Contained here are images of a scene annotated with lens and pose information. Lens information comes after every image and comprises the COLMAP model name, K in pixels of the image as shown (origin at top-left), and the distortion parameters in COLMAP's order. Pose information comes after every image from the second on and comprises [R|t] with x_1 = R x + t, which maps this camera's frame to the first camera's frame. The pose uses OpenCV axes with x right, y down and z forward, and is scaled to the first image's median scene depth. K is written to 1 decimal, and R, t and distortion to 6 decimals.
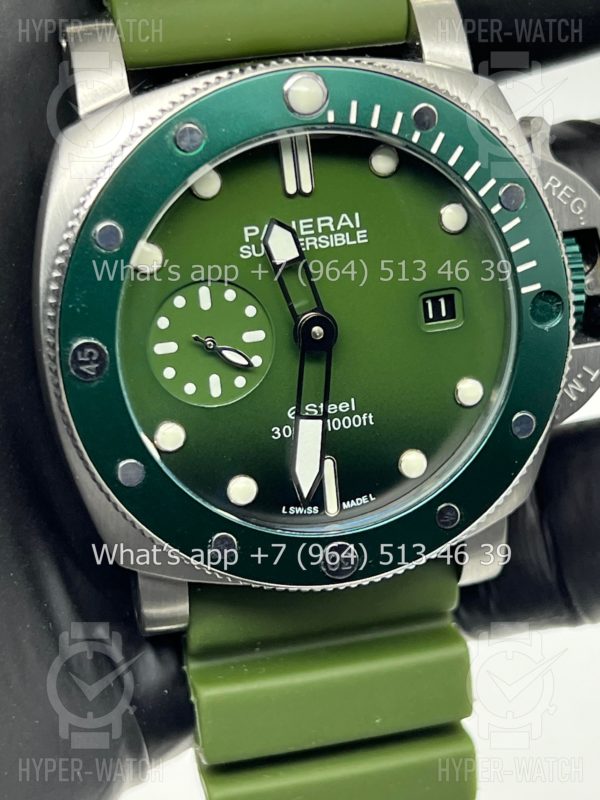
lens RADIAL K [[1922.8, 0, 304.2], [0, 1922.8, 405.7], [0, 0, 1]] dist [0.158891, 0.000000]
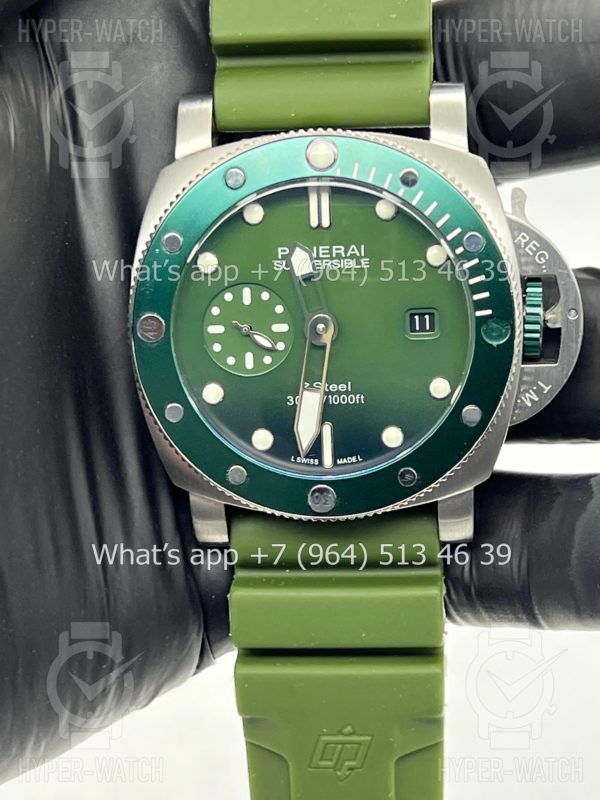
lens RADIAL K [[1922.8, 0, 295.5], [0, 1922.8, 400.0], [0, 0, 1]] dist [0.158891, 0.000000]
pose [[0.950864, 0.107499, -0.290349, 0.388403], [-0.125085, 0.991229, -0.042648, 0.072236], [0.283218, 0.076871, 0.955970, -0.305327]]
